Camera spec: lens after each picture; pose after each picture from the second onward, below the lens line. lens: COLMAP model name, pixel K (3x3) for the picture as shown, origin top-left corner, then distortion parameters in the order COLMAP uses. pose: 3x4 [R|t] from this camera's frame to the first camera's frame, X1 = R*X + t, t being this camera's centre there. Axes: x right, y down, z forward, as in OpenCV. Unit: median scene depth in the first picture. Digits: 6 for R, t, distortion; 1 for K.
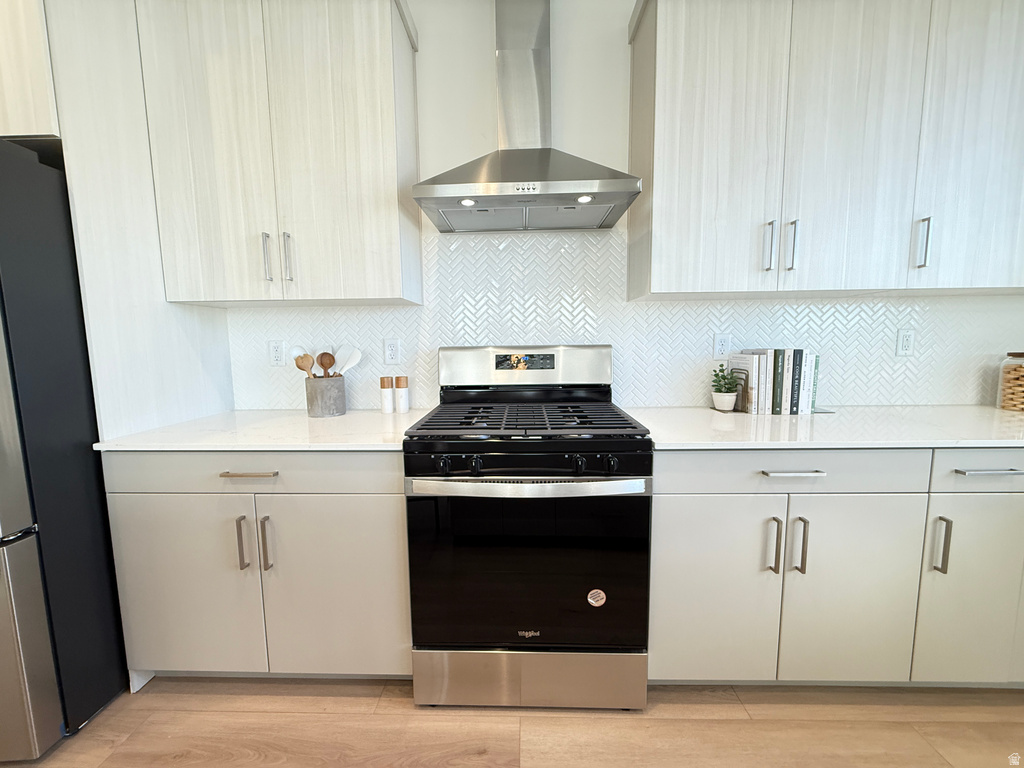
lens RADIAL K [[408.9, 0, 513.7], [0, 408.9, 384.4], [0, 0, 1]] dist [-0.002179, -0.000230]
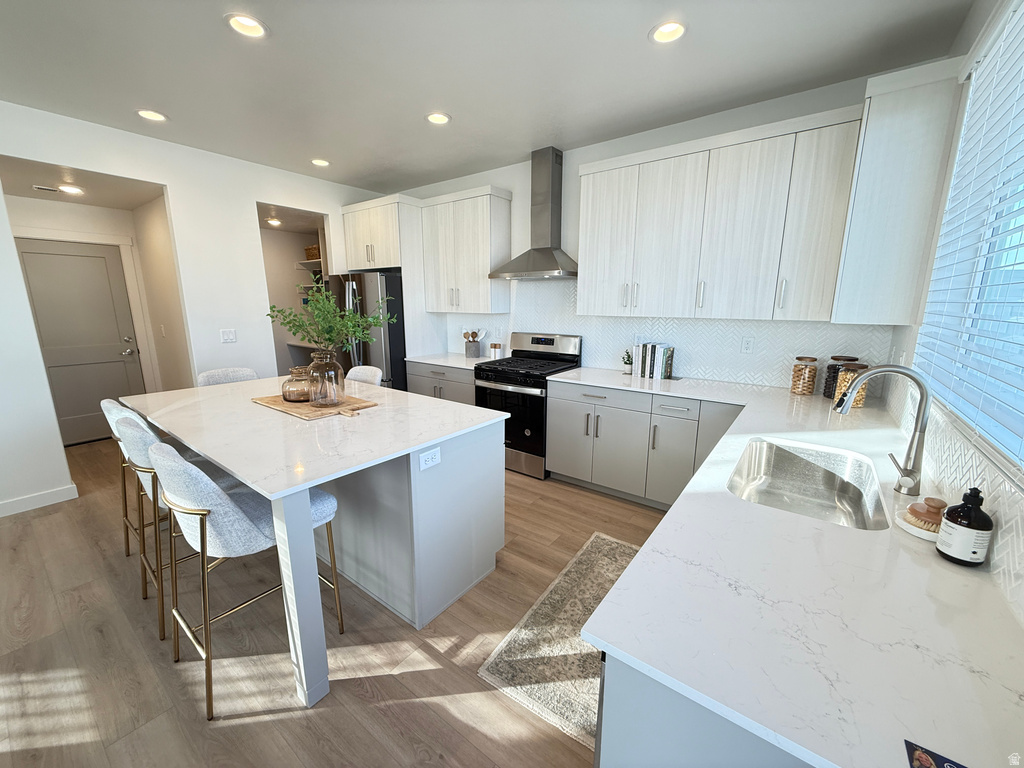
lens RADIAL K [[408.9, 0, 514.5], [0, 408.9, 386.1], [0, 0, 1]] dist [-0.002179, -0.000230]
pose [[0.817113, 0.130163, -0.561591, 1.247495], [-0.070186, 0.989391, 0.127196, -0.090370], [0.572189, -0.064518, 0.817580, -0.958569]]
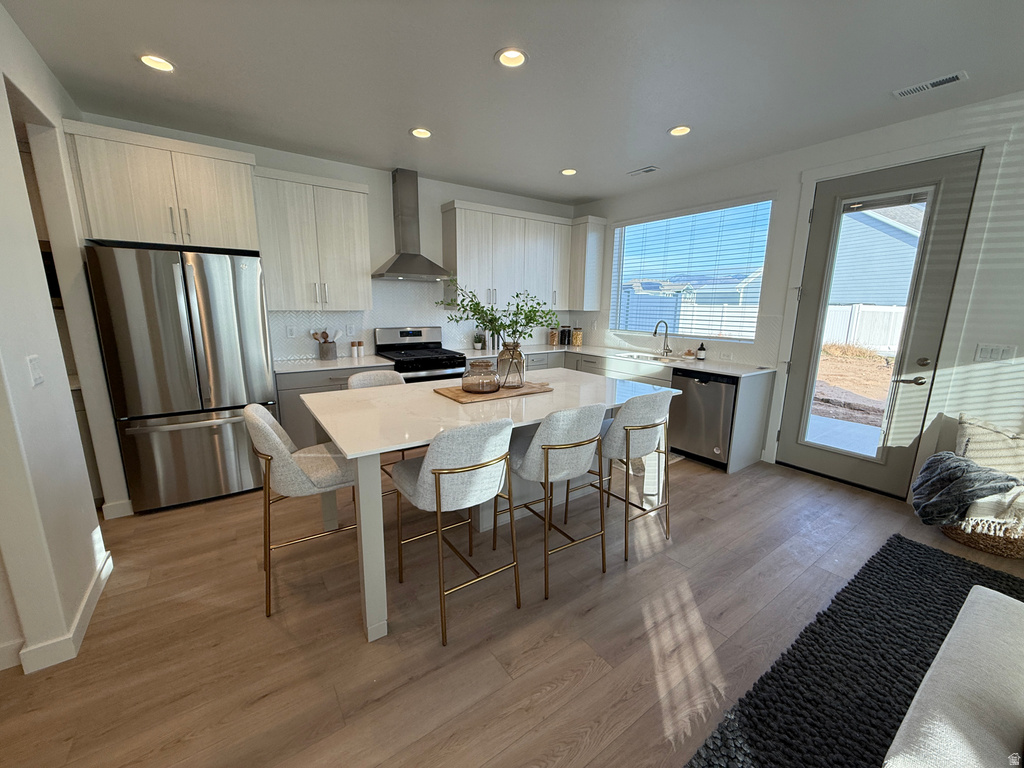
lens RADIAL K [[408.9, 0, 514.9], [0, 408.9, 386.3], [0, 0, 1]] dist [-0.002179, -0.000230]
pose [[0.796313, -0.099780, 0.596598, -1.061816], [0.041097, 0.992946, 0.111214, 0.012971], [-0.603487, -0.064043, 0.794797, -1.515742]]
